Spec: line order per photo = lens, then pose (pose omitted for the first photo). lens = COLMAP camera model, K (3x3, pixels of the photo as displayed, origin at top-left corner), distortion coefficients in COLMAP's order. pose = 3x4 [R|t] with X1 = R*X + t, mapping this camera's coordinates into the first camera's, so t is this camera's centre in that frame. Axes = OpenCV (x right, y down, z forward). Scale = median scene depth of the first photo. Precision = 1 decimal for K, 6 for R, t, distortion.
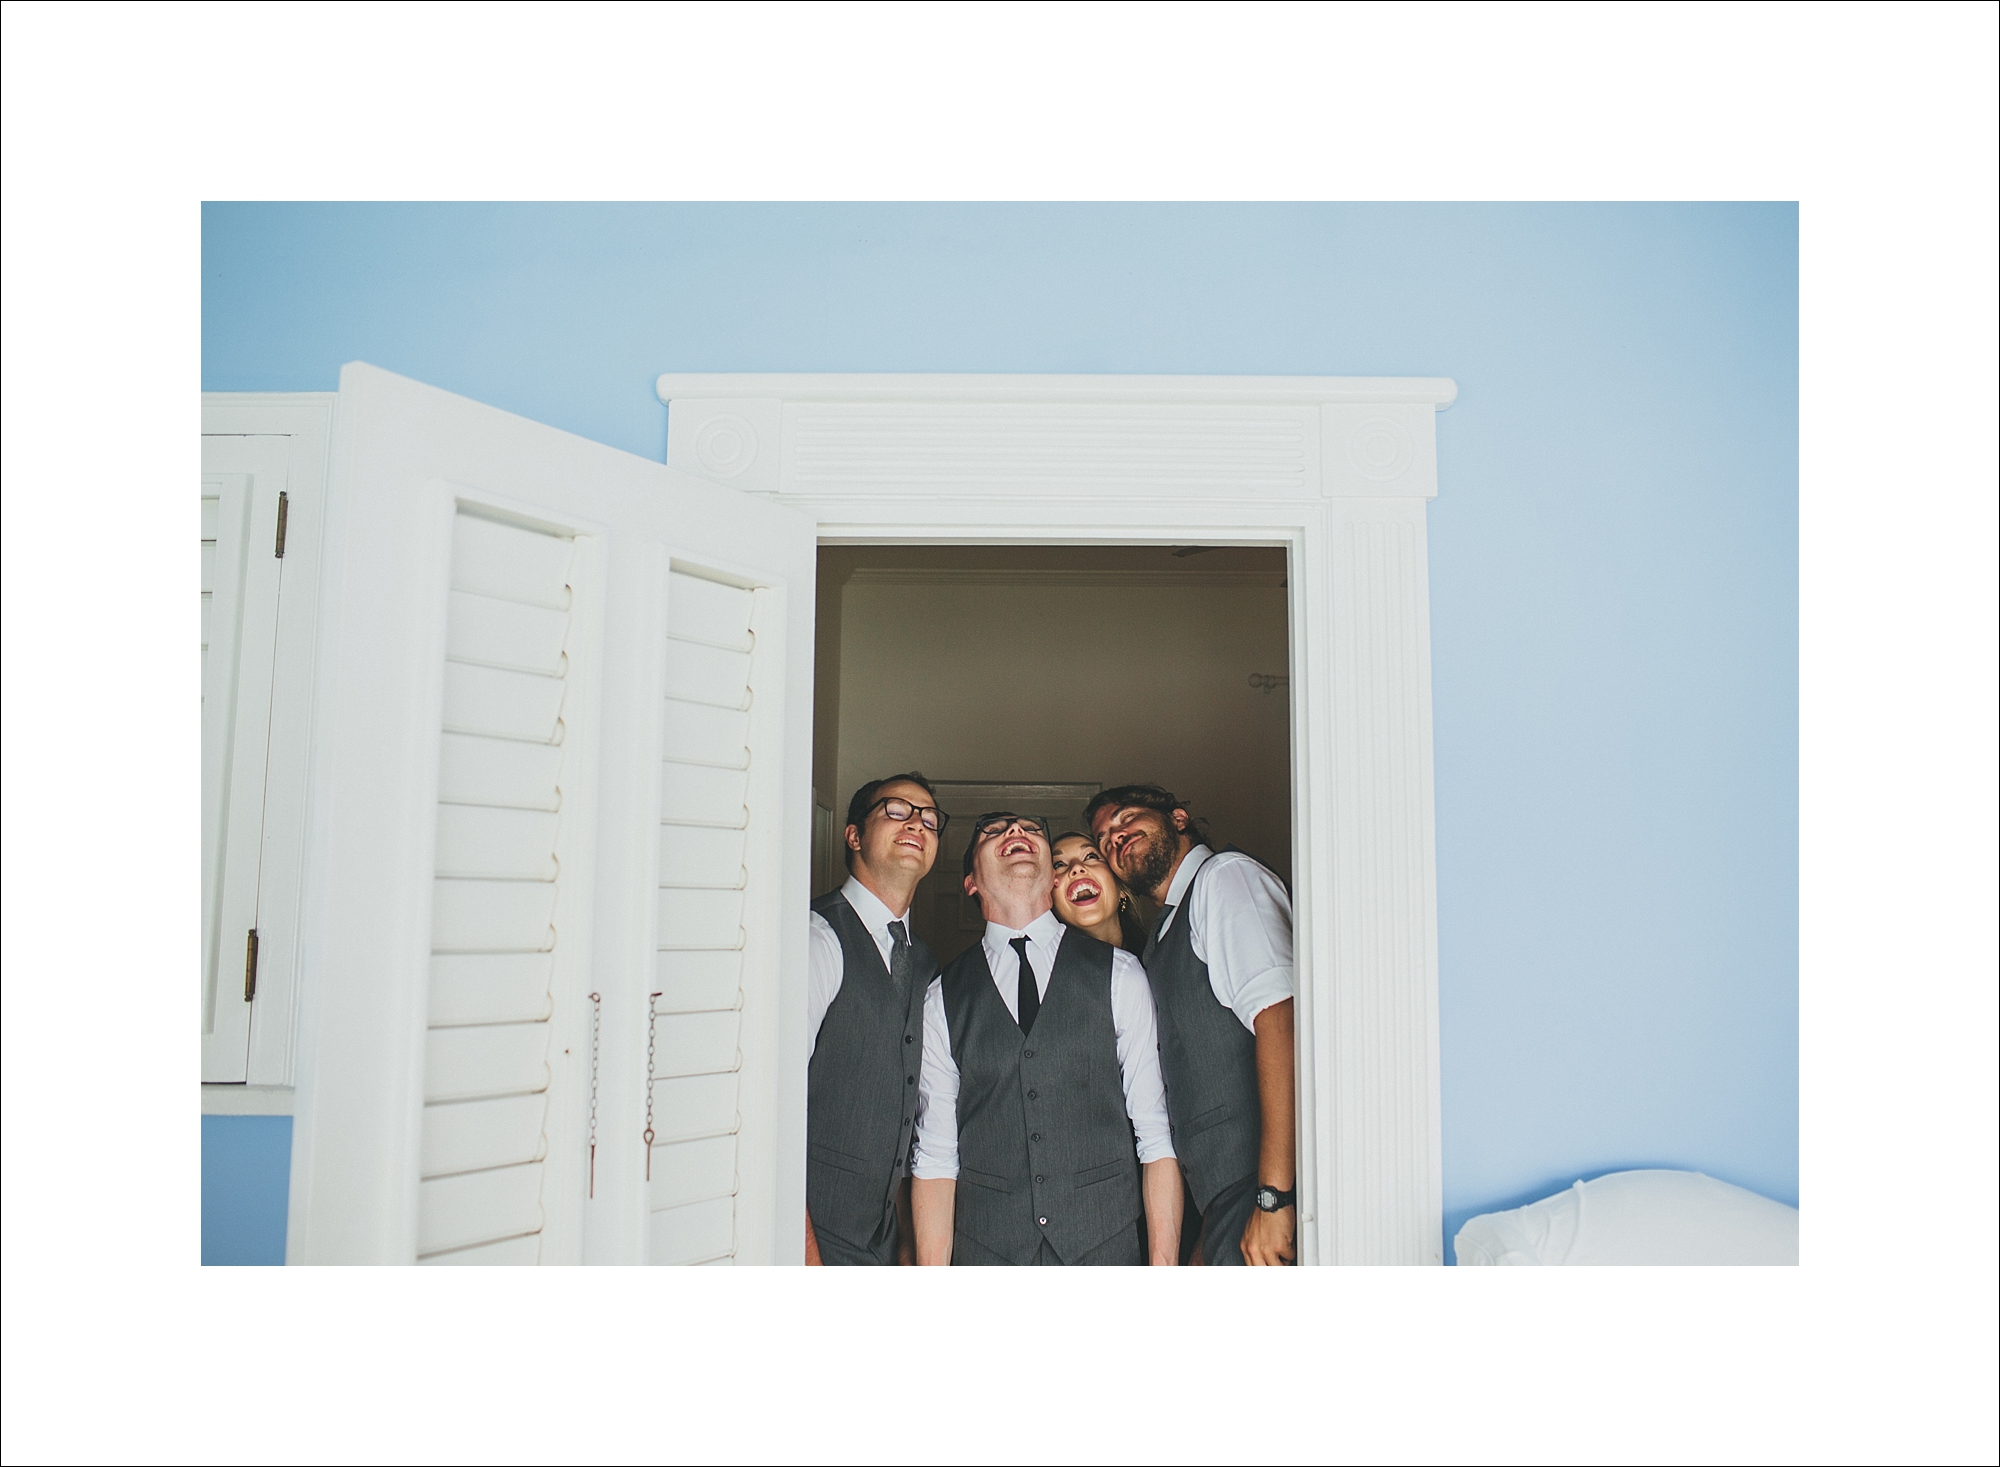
lens RADIAL K [[1578.5, 0, 997.6], [0, 1578.5, 731.9], [0, 0, 1]] dist [-0.049878, 0.007361]
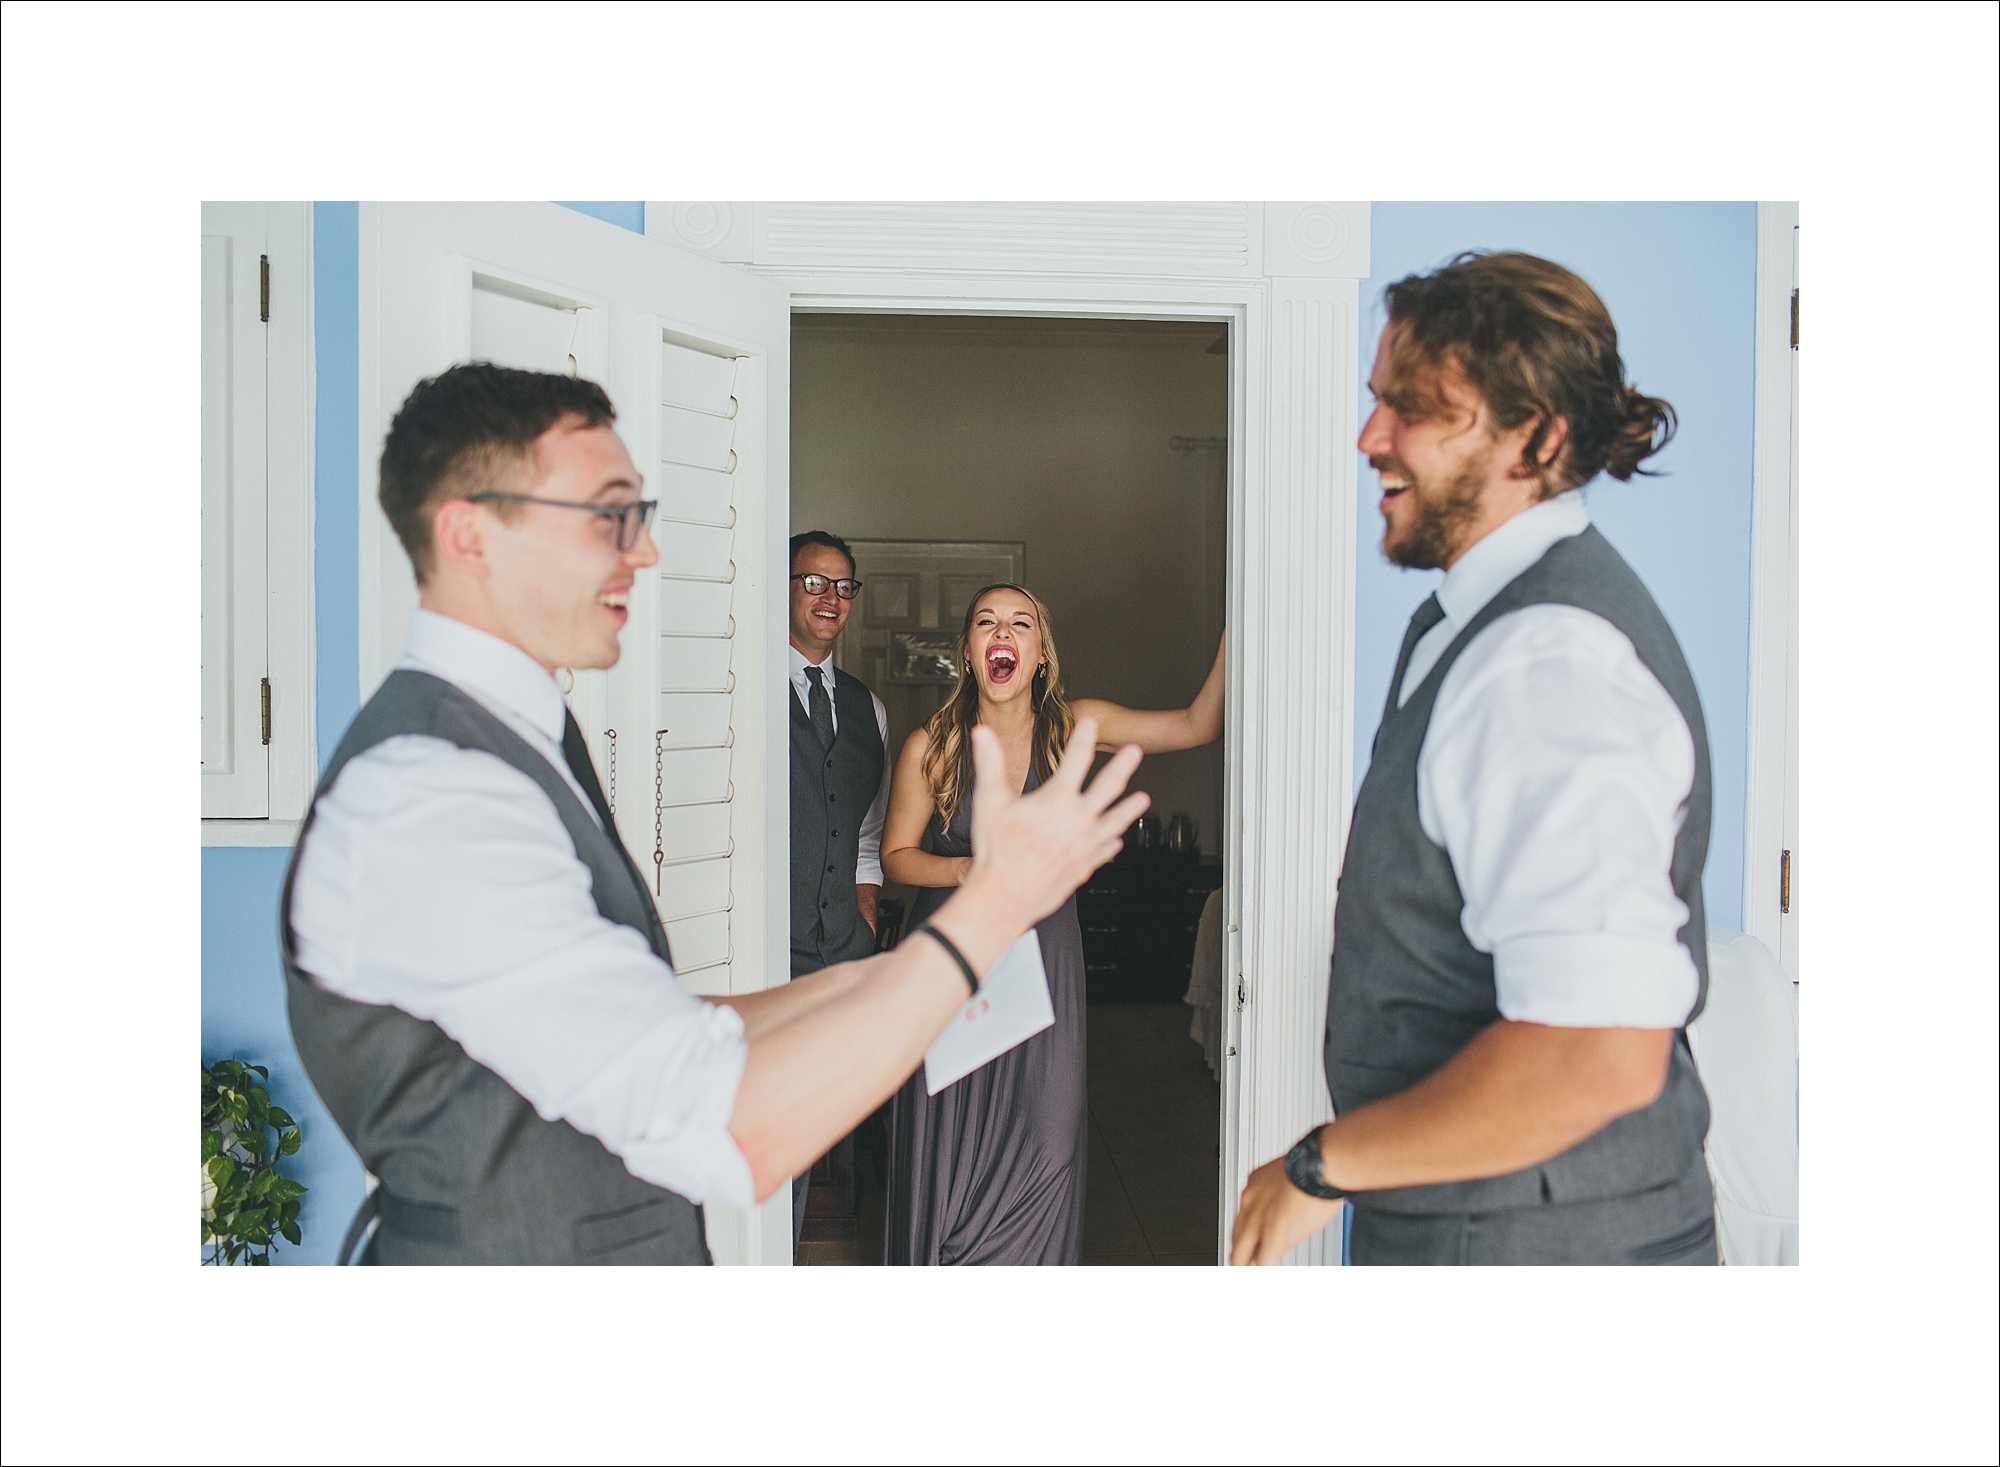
lens RADIAL K [[1578.5, 0, 1002.8], [0, 1578.5, 731.7], [0, 0, 1]] dist [-0.049878, 0.007361]
pose [[0.998064, -0.001820, 0.062169, -0.041304], [-0.007642, 0.988409, 0.151619, -0.003181], [-0.061724, -0.151801, 0.986482, -0.100787]]
